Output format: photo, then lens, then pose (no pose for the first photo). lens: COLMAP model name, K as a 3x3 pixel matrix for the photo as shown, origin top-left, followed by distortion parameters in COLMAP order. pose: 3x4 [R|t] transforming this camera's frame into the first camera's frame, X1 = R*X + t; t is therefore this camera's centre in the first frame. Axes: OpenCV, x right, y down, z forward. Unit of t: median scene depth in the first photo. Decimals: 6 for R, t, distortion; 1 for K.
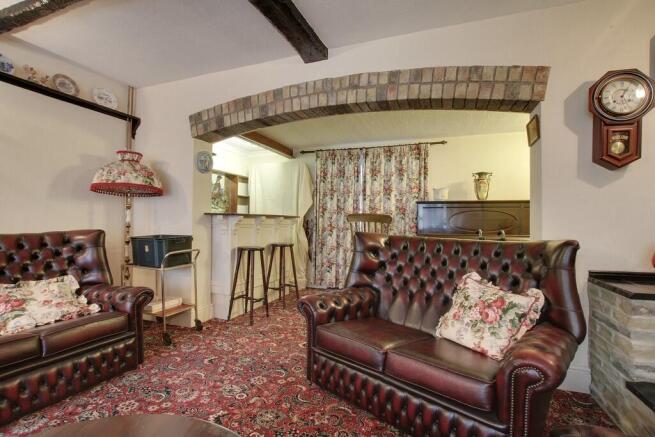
lens RADIAL K [[306.9, 0, 327.5], [0, 306.9, 218.5], [0, 0, 1]] dist [-0.029470, 0.000091]
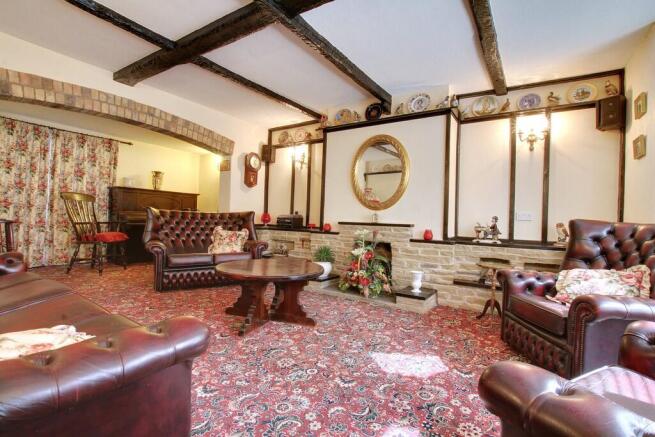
lens RADIAL K [[306.9, 0, 327.5], [0, 306.9, 218.5], [0, 0, 1]] dist [-0.029470, 0.000091]
pose [[0.211556, -0.001817, 0.977364, -0.728476], [-0.042155, 0.999051, 0.010982, 0.026769], [-0.976456, -0.043524, 0.211279, -0.137933]]
